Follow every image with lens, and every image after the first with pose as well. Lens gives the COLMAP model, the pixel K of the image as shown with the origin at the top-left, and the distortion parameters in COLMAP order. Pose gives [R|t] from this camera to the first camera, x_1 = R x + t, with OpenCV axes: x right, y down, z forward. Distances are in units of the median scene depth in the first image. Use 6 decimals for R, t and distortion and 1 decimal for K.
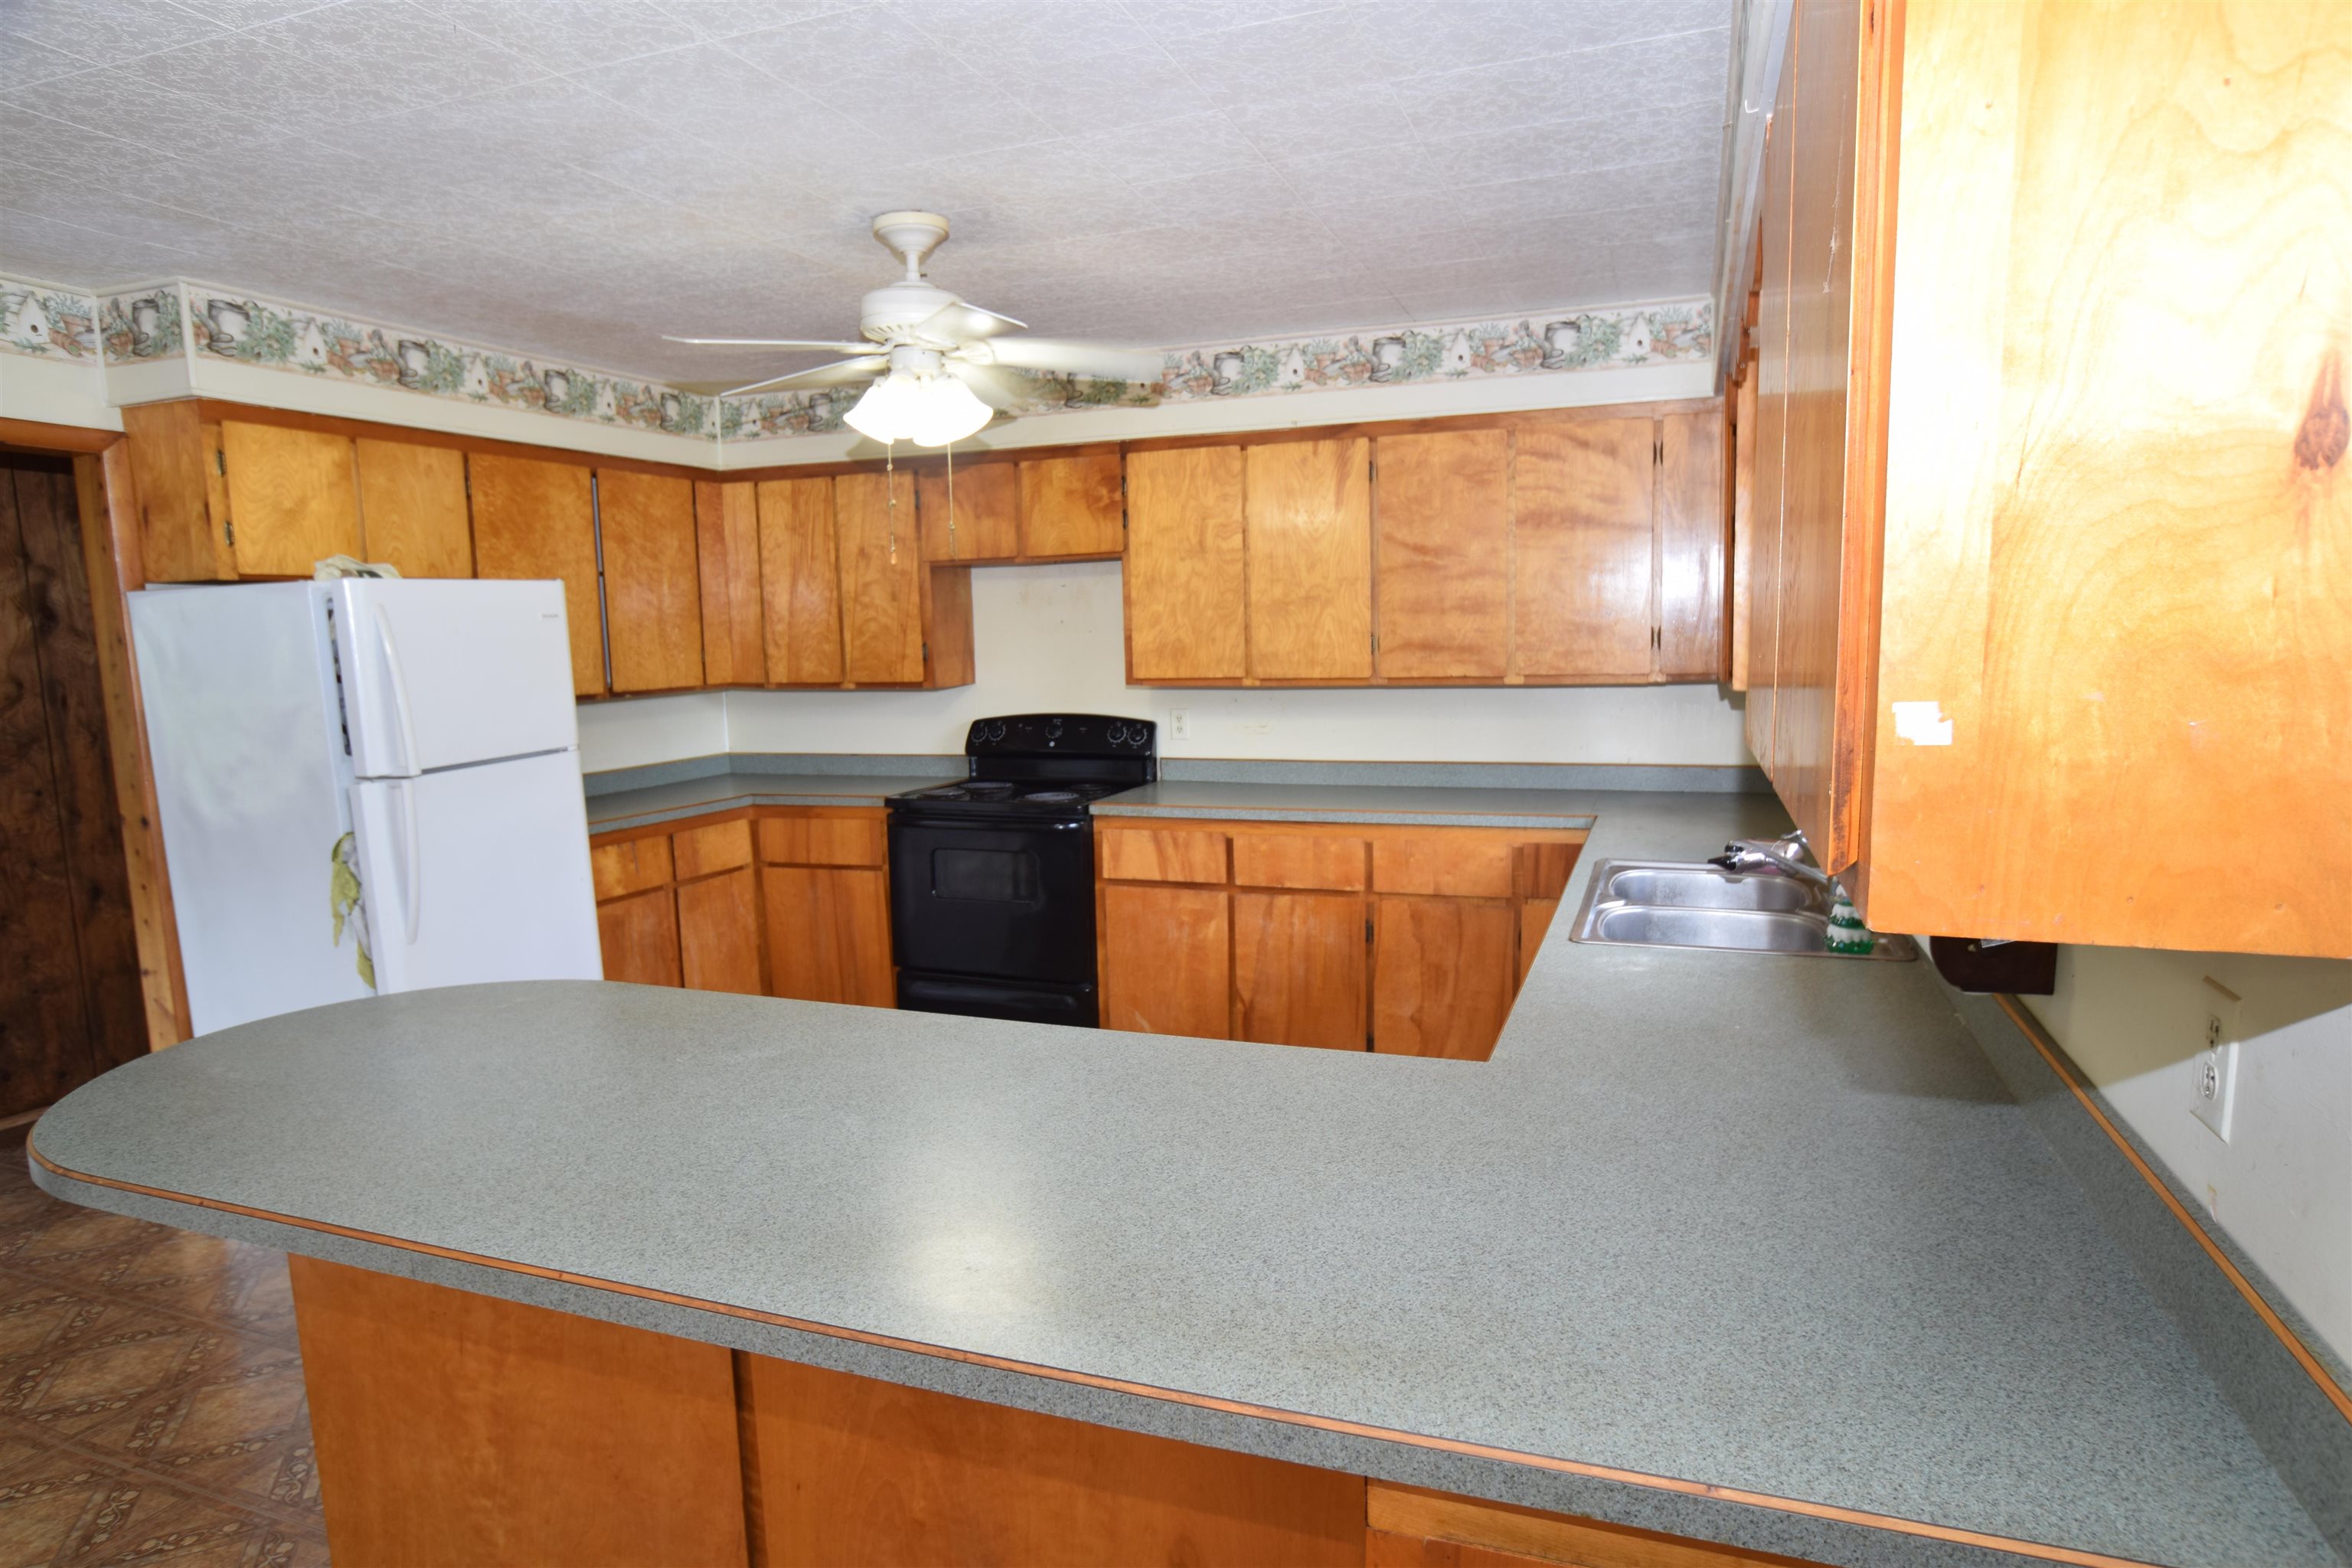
lens RADIAL K [[1326.4, 0, 1181.7], [0, 1326.4, 784.7], [0, 0, 1]] dist [0.000036, 0.000674]
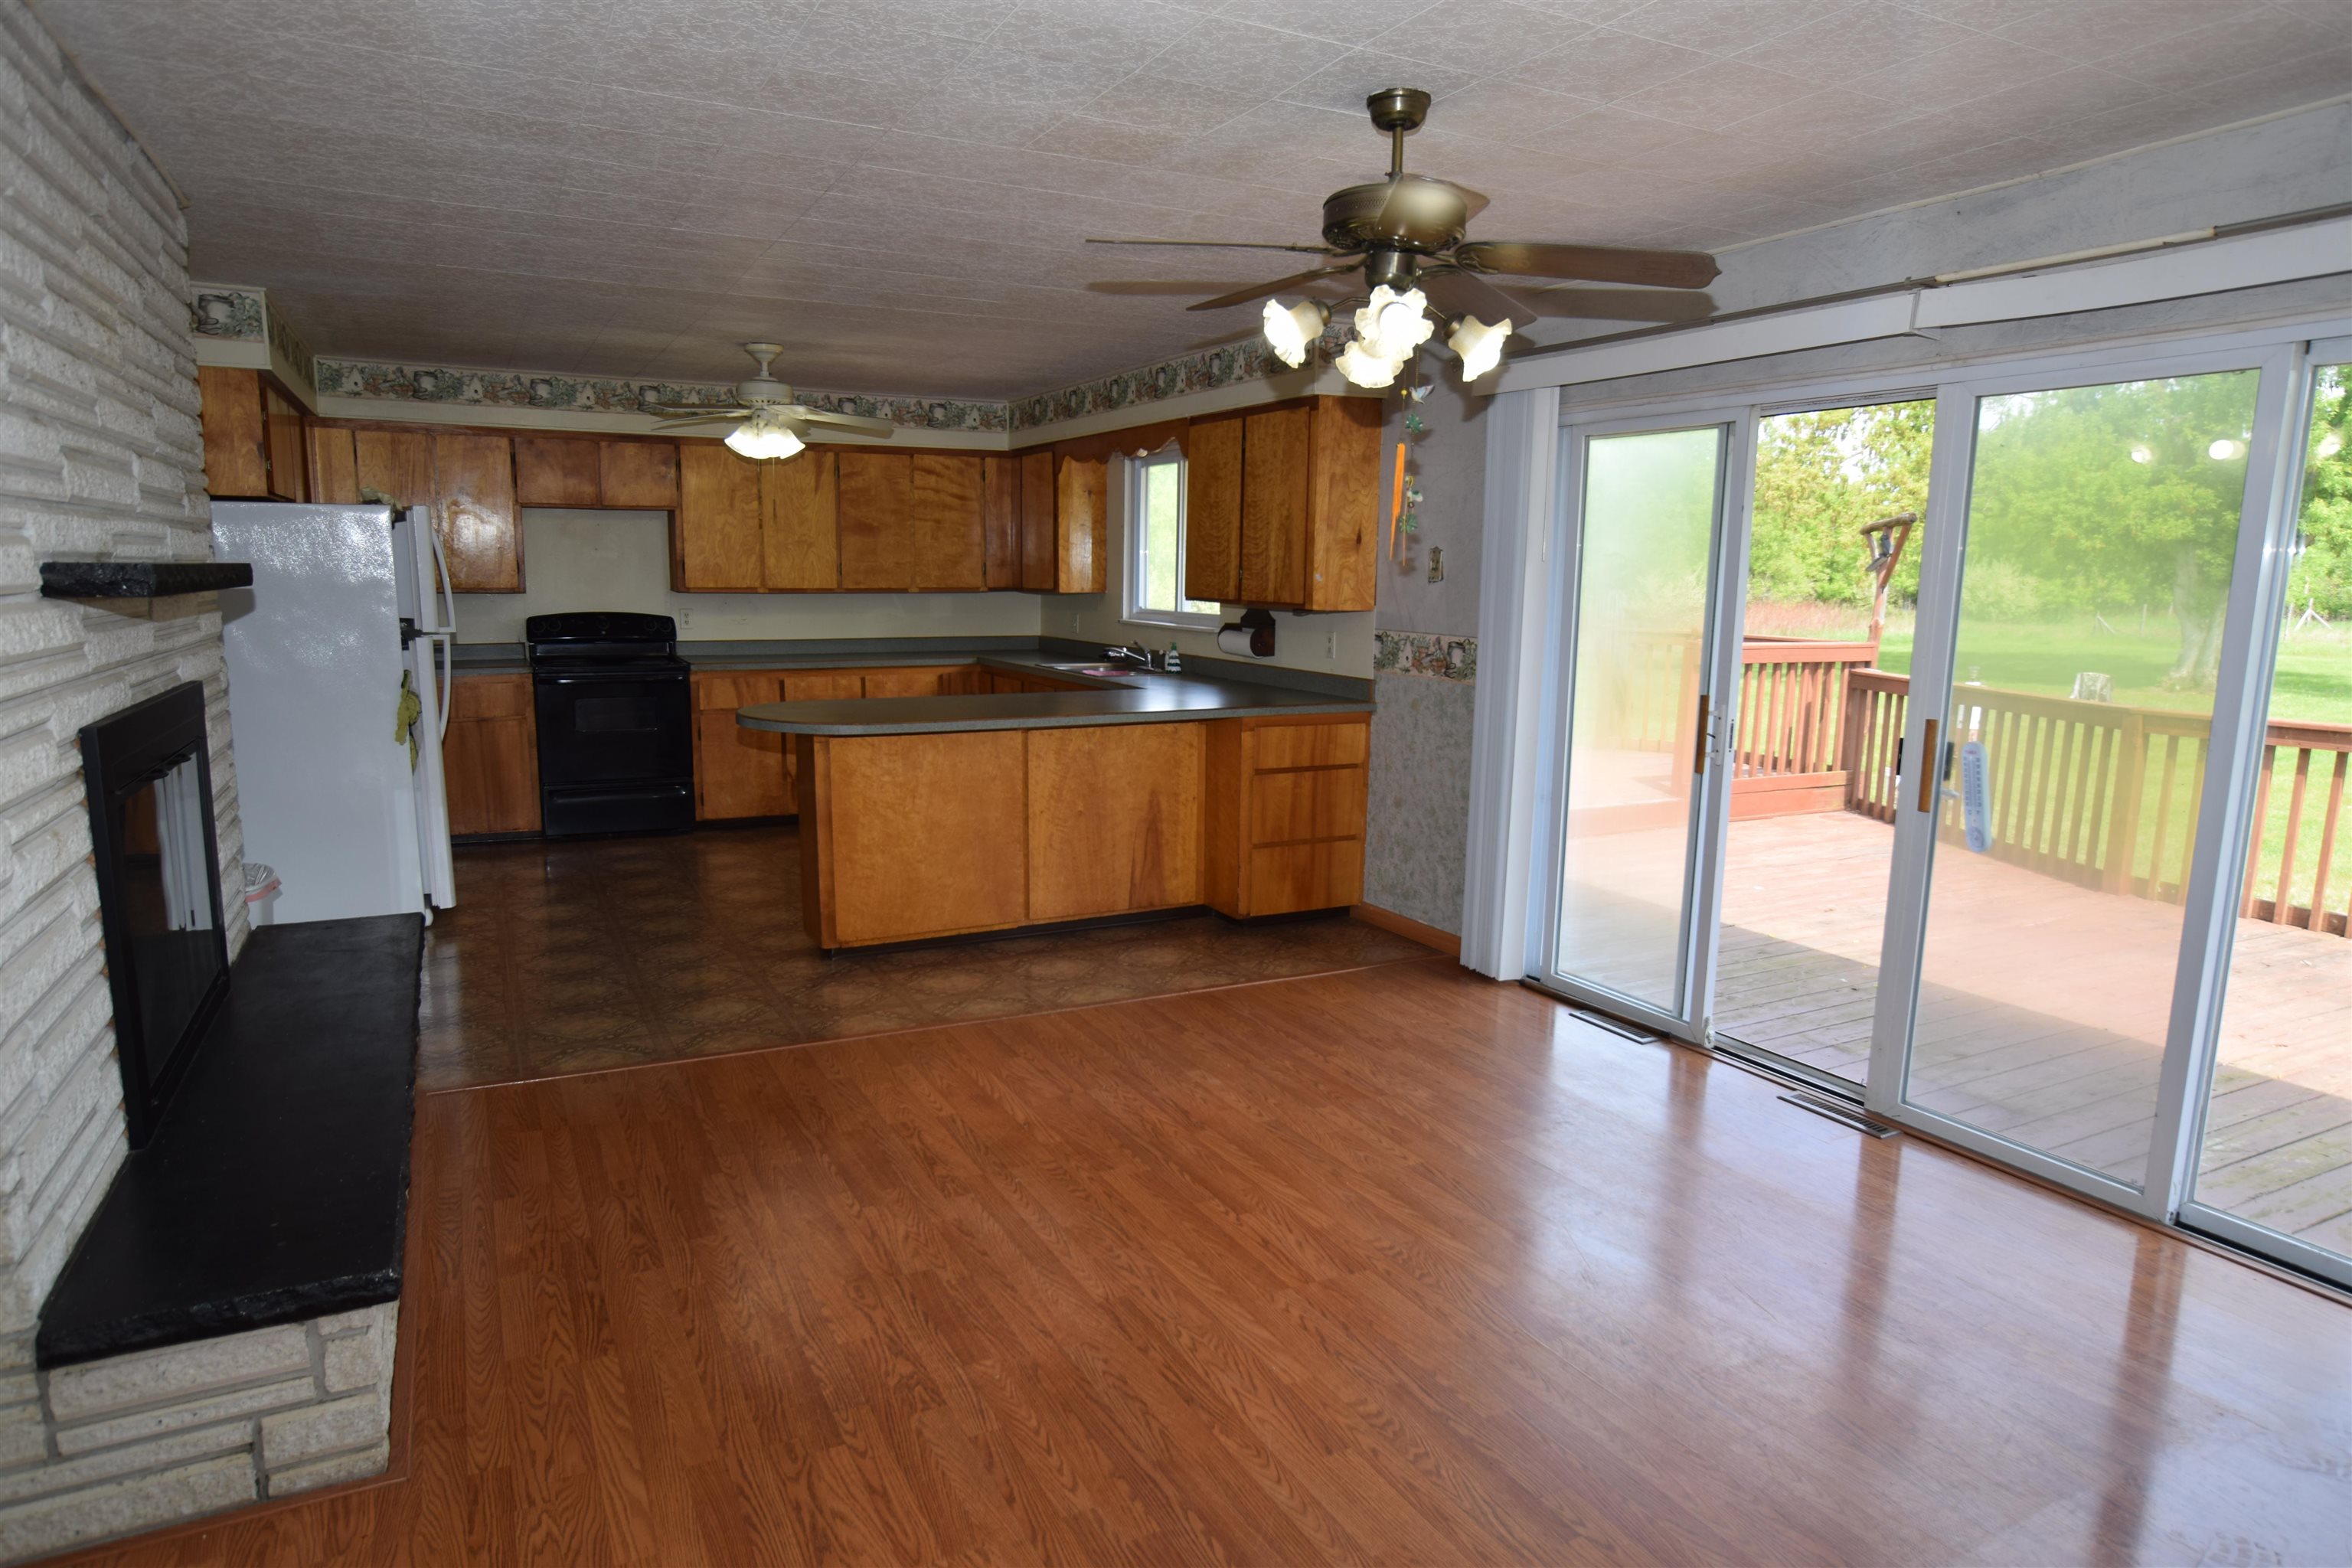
lens RADIAL K [[1405.8, 0, 1176.5], [0, 1405.8, 793.2], [0, 0, 1]] dist [0.003670, 0.000285]
pose [[0.685758, -0.087245, 0.722581, -0.913257], [0.060586, 0.996187, 0.062781, 0.098878], [-0.725303, 0.000726, 0.688429, -0.605197]]
